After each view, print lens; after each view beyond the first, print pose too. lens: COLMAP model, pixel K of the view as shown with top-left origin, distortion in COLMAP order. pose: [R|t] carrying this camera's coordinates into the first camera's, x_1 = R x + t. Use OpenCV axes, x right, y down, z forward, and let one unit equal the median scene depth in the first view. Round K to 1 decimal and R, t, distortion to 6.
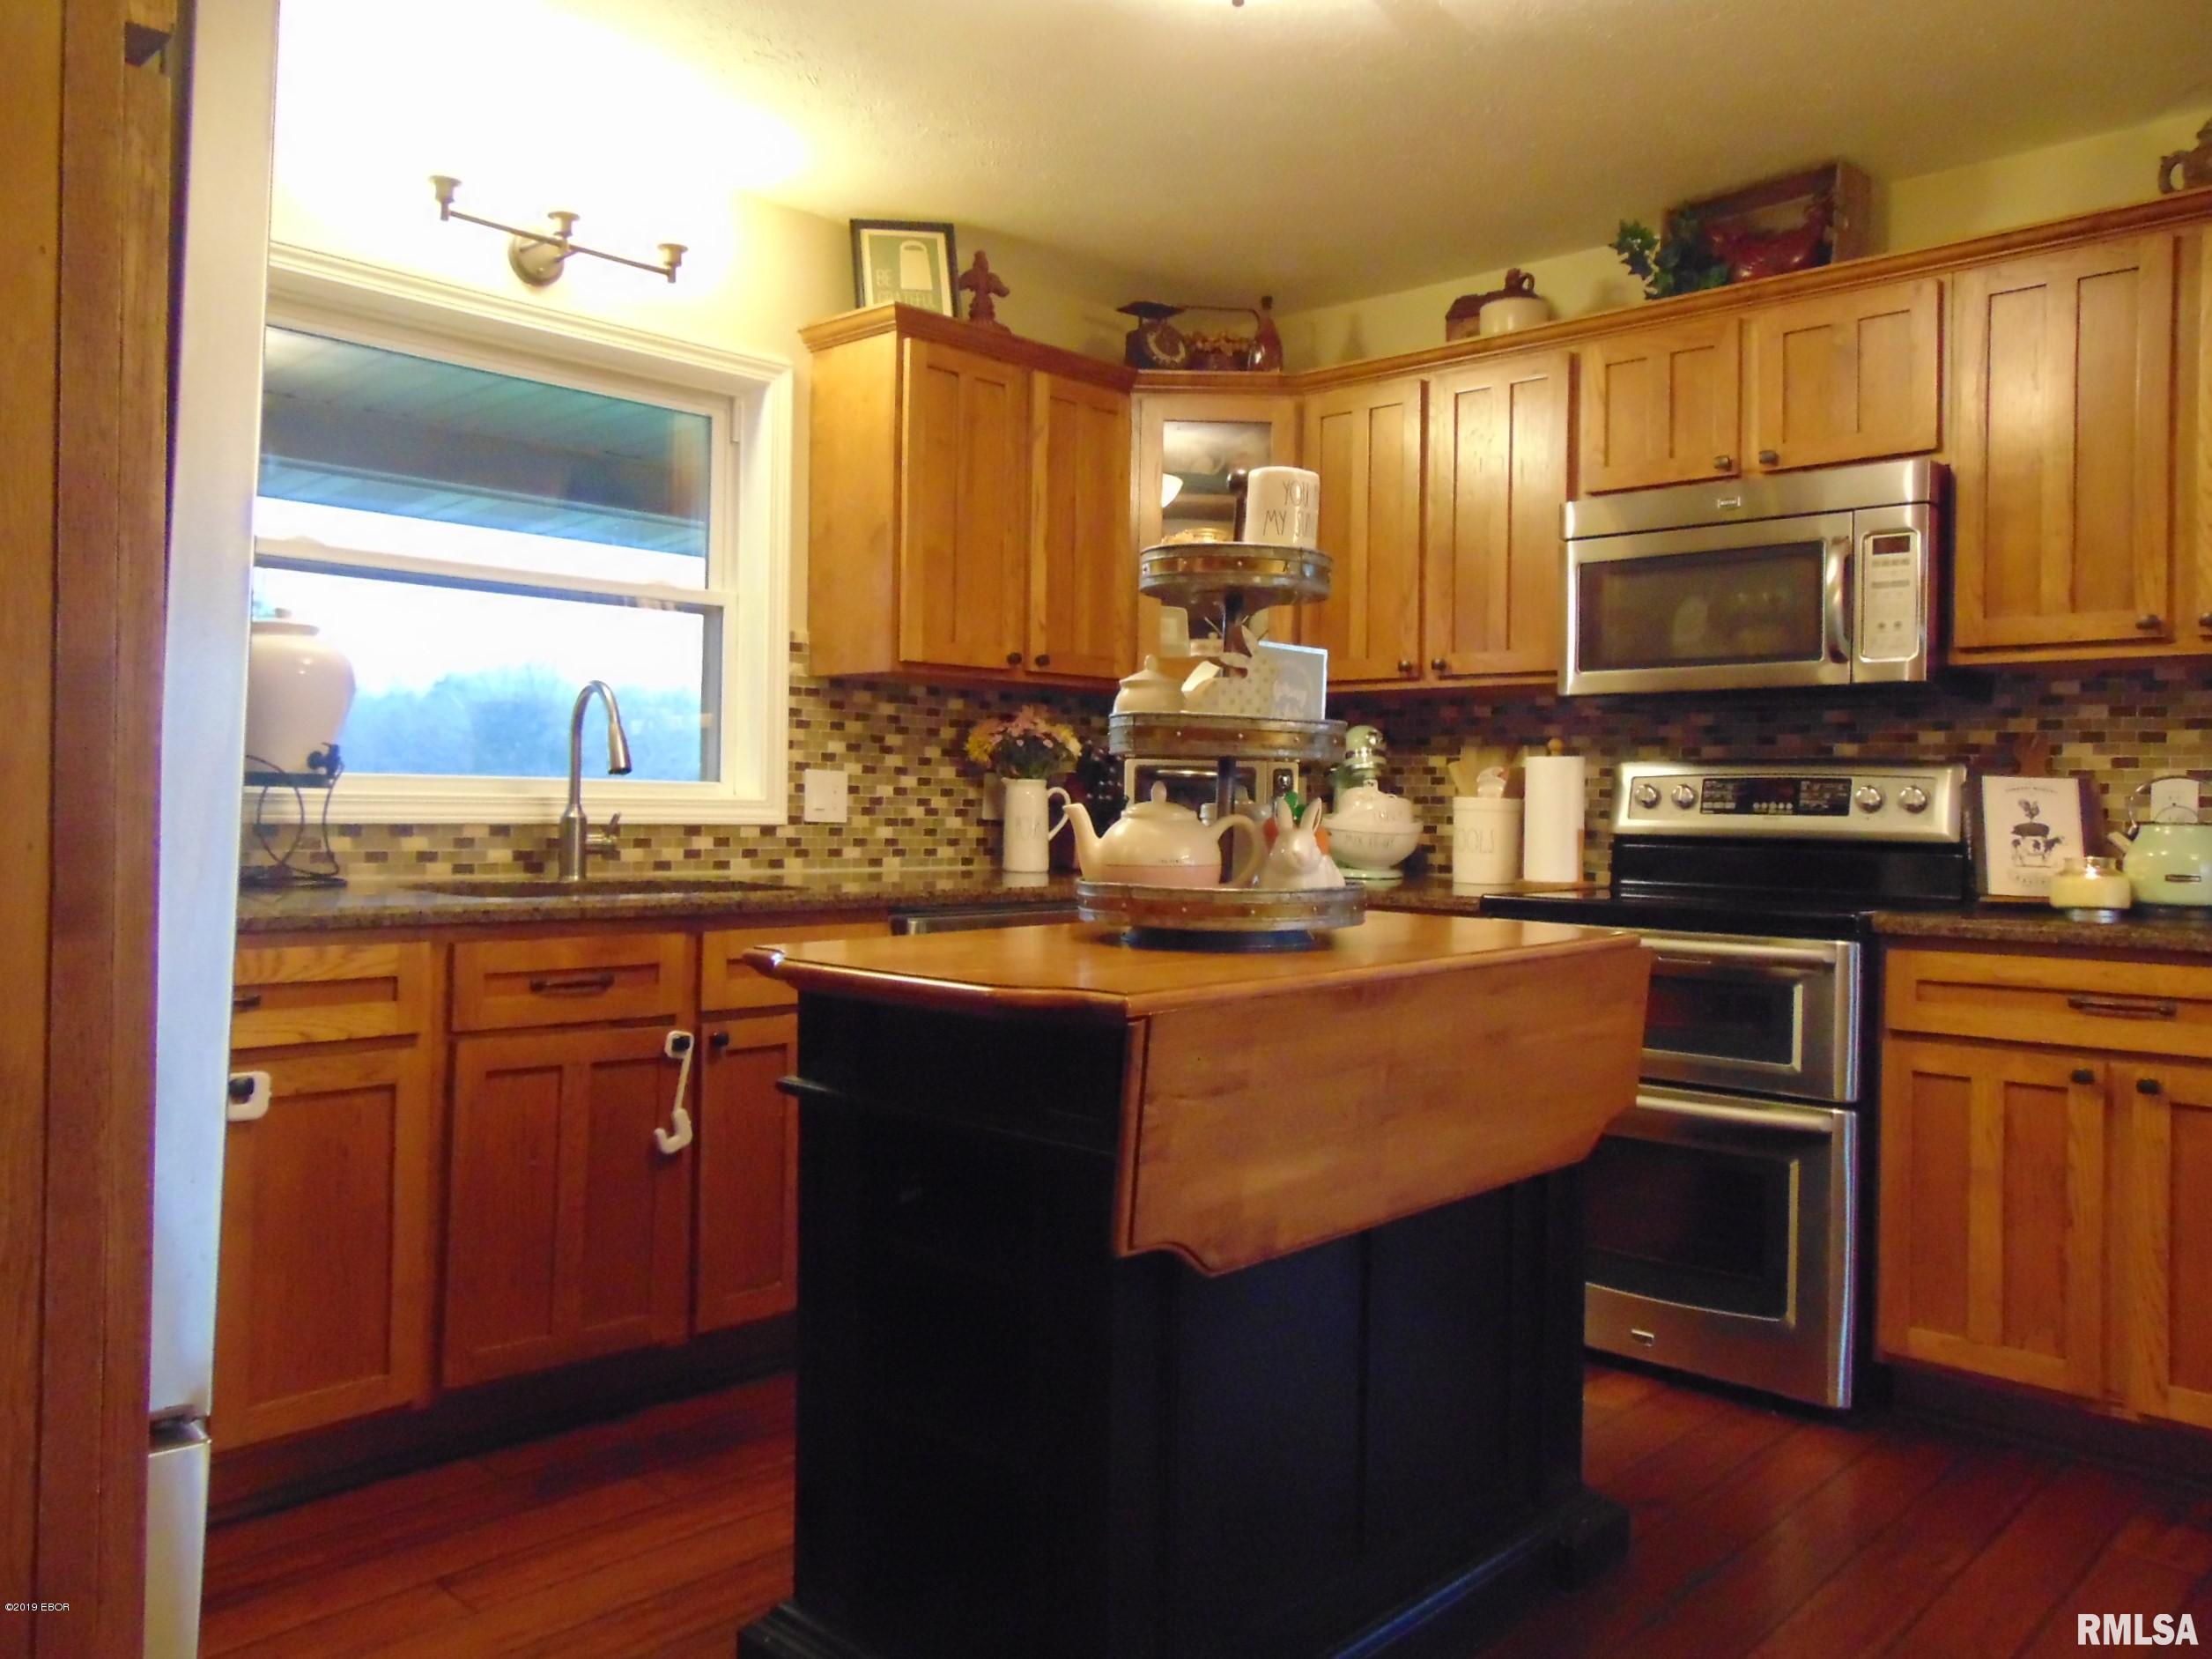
lens RADIAL K [[1661.9, 0, 1120.7], [0, 1661.9, 822.9], [0, 0, 1]] dist [-0.030249, 0.053743]
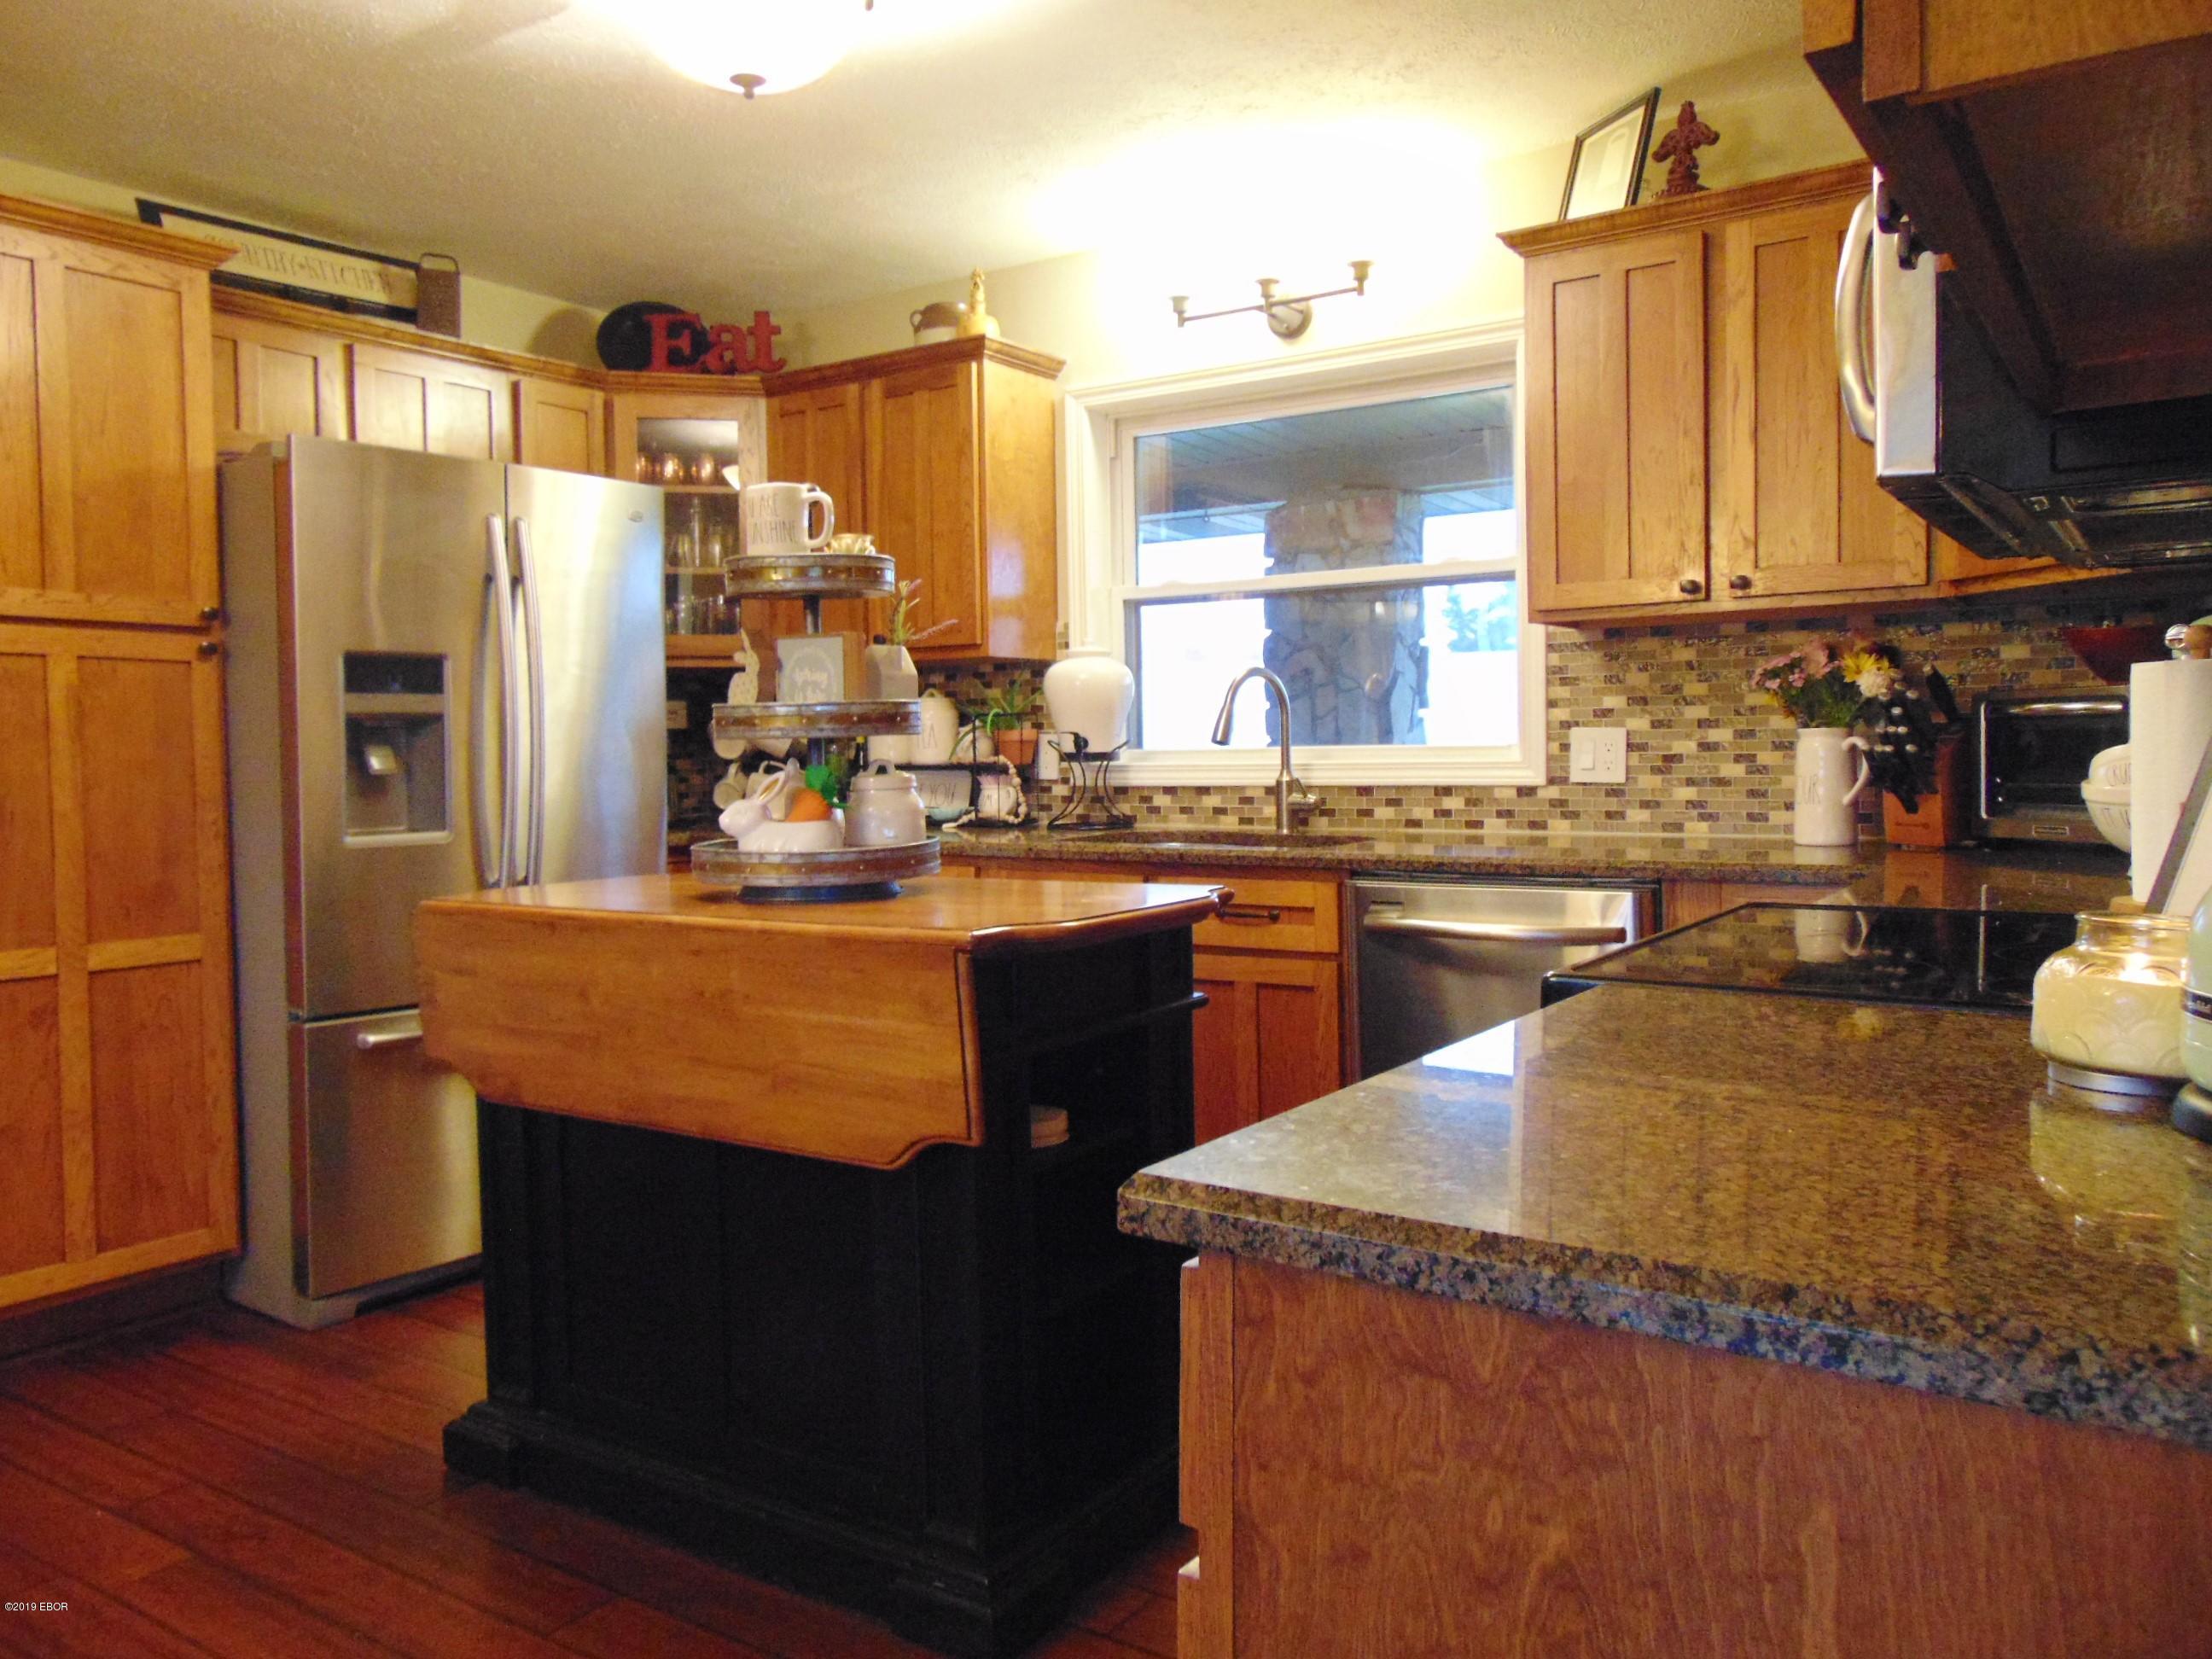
lens RADIAL K [[1661.7, 0, 1122.1], [0, 1661.7, 823.7], [0, 0, 1]] dist [-0.030249, 0.053743]
pose [[0.169274, 0.024577, -0.985263, 0.722284], [0.007302, 0.999630, 0.026190, -0.003858], [0.985542, -0.011627, 0.169032, 0.587988]]
